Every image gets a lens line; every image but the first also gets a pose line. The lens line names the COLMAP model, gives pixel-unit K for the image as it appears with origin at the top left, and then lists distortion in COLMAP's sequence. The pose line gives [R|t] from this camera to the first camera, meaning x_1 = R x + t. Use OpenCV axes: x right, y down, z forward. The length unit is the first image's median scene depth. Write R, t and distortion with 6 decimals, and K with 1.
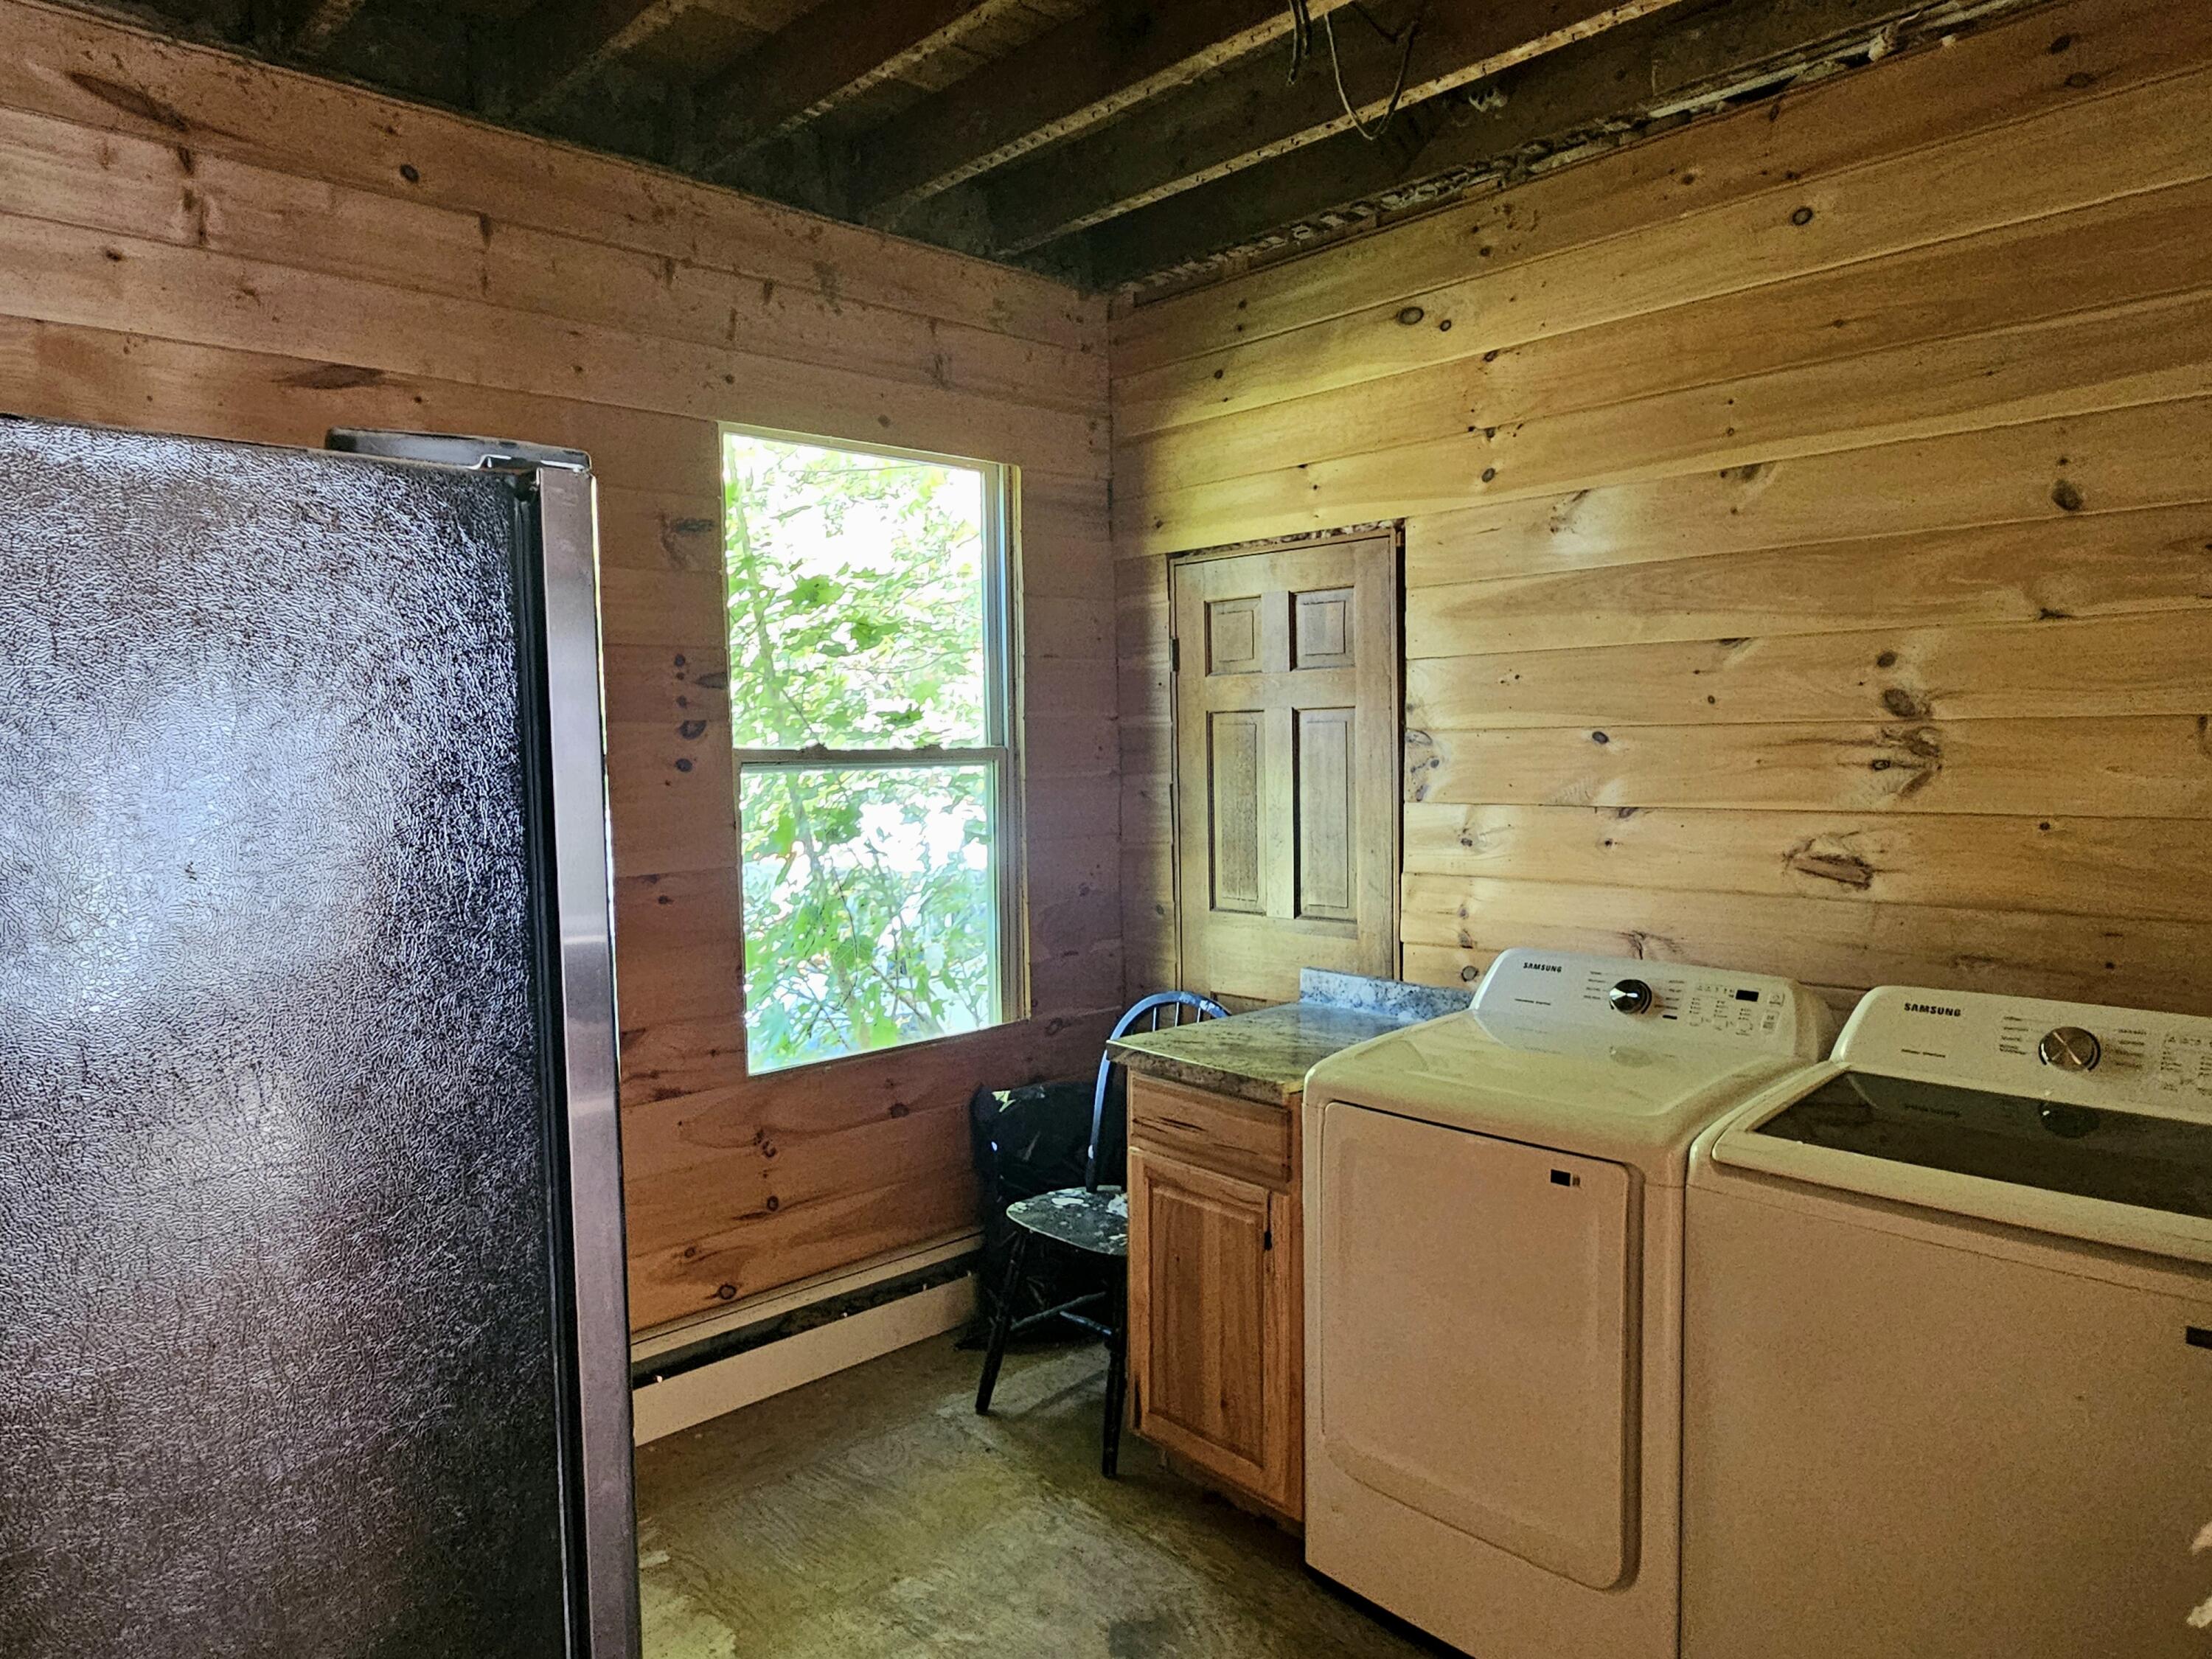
lens RADIAL K [[1387.4, 0, 1105.6], [0, 1387.4, 832.1], [0, 0, 1]] dist [0.001332, -0.002348]
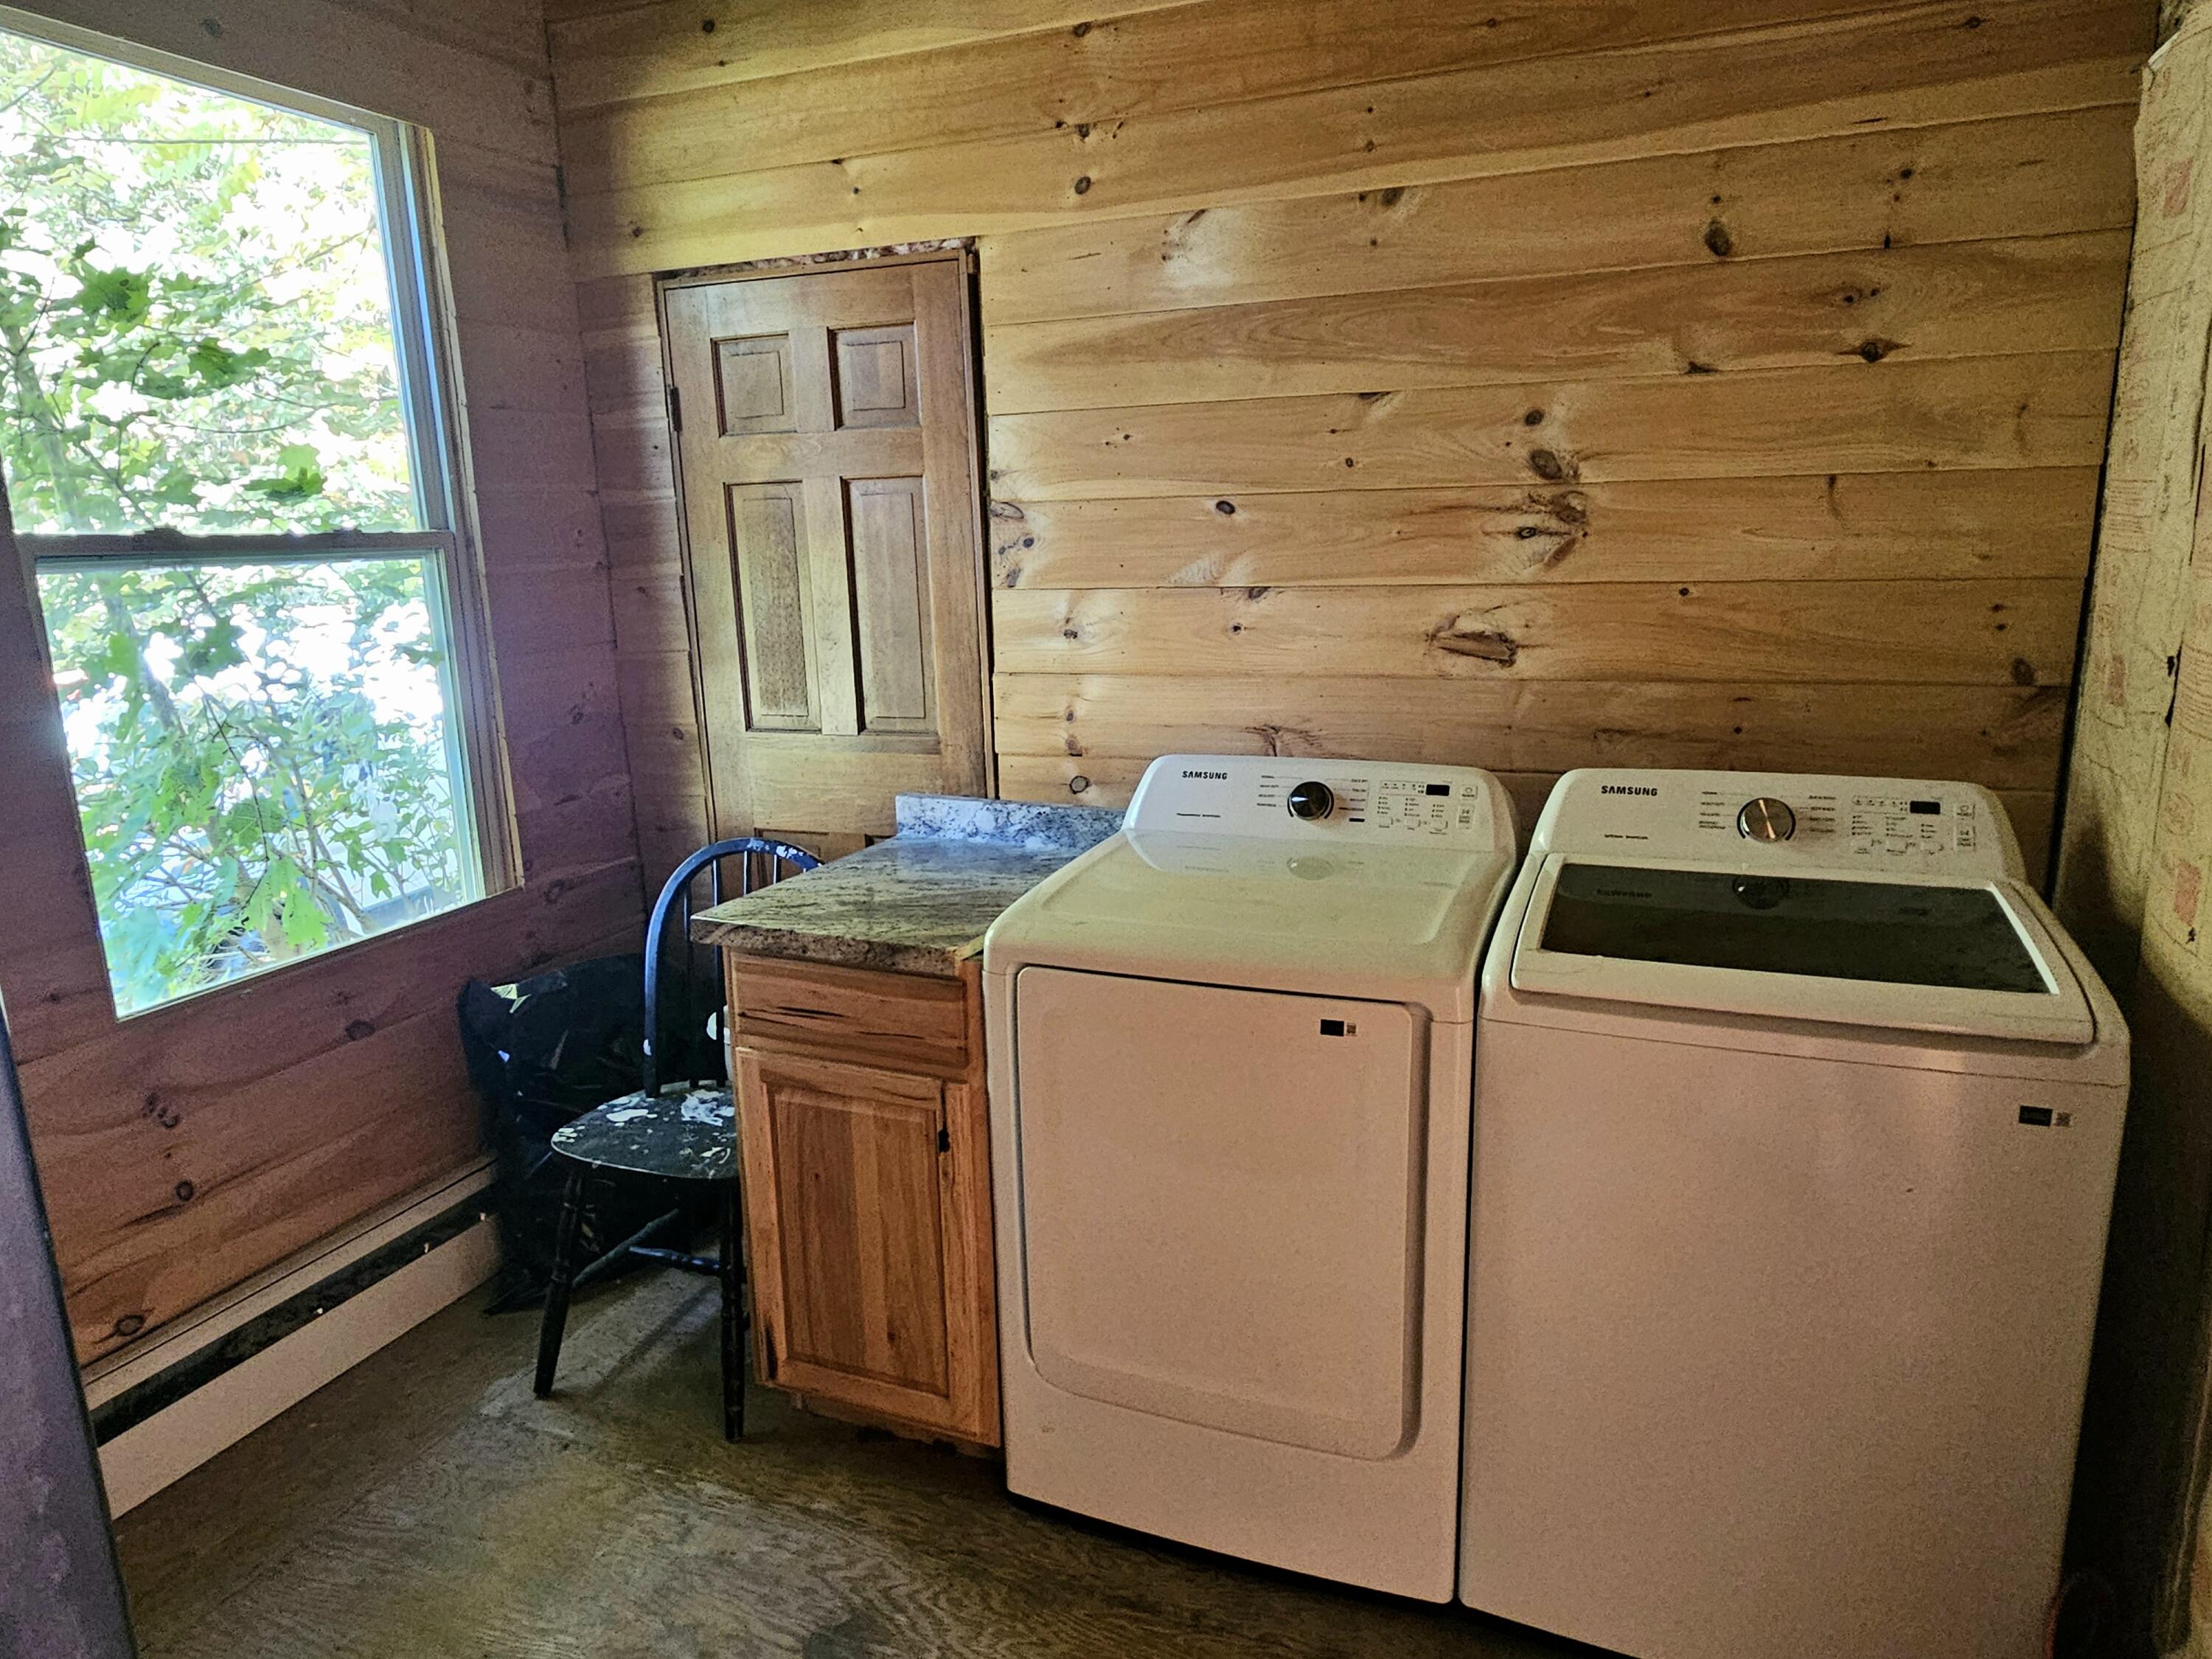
lens RADIAL K [[1387.4, 0, 1101.6], [0, 1387.4, 831.0], [0, 0, 1]] dist [0.001332, -0.002348]
pose [[0.910413, -0.098689, 0.401757, -0.089434], [0.039404, 0.987401, 0.153257, -0.003669], [-0.411820, -0.123696, 0.902831, 0.211970]]
